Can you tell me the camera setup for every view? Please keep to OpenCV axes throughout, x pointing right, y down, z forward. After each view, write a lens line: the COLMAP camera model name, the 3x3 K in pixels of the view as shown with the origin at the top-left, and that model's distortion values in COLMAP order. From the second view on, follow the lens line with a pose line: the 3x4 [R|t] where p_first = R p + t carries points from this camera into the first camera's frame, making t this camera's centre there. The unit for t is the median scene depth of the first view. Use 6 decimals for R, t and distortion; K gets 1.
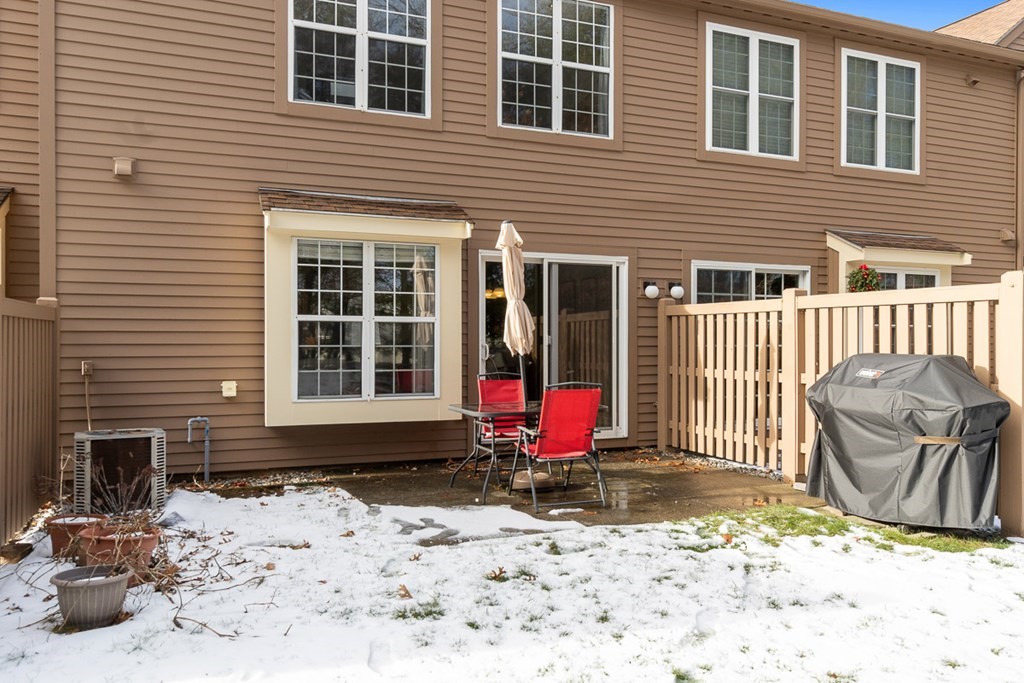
lens RADIAL K [[760.5, 0, 506.5], [0, 760.5, 340.6], [0, 0, 1]] dist [0.006565, -0.004646]
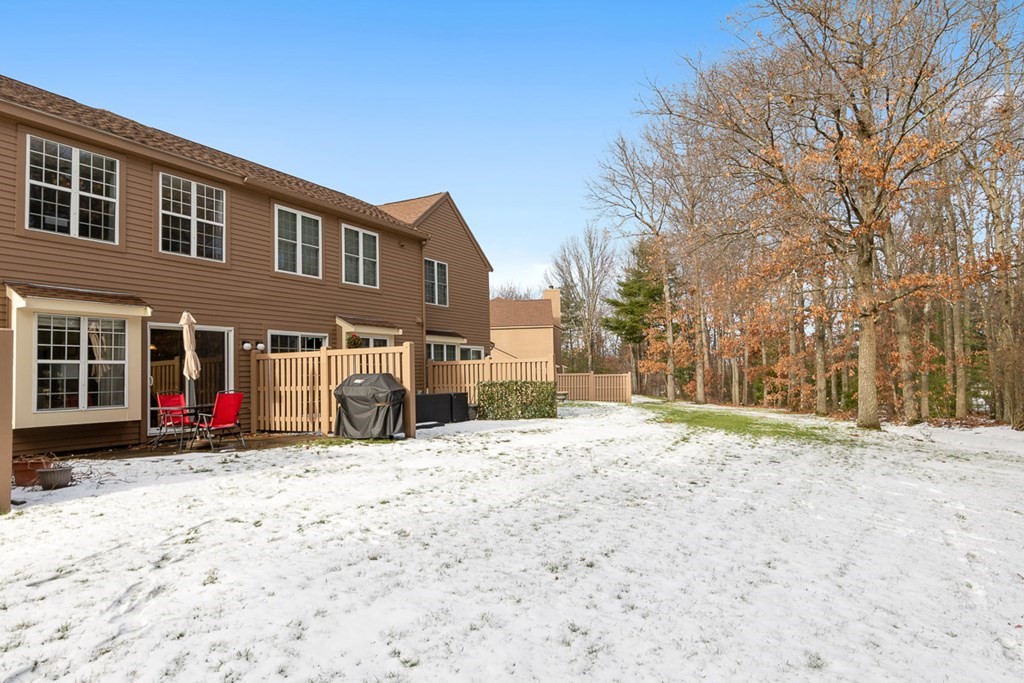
lens RADIAL K [[614.8, 0, 509.7], [0, 614.8, 341.9], [0, 0, 1]] dist [-0.005352, 0.001274]
pose [[0.769604, 0.013778, 0.638372, -0.300276], [0.029199, 0.997962, -0.056741, 0.029642], [-0.637853, 0.062307, 0.767634, -0.606681]]
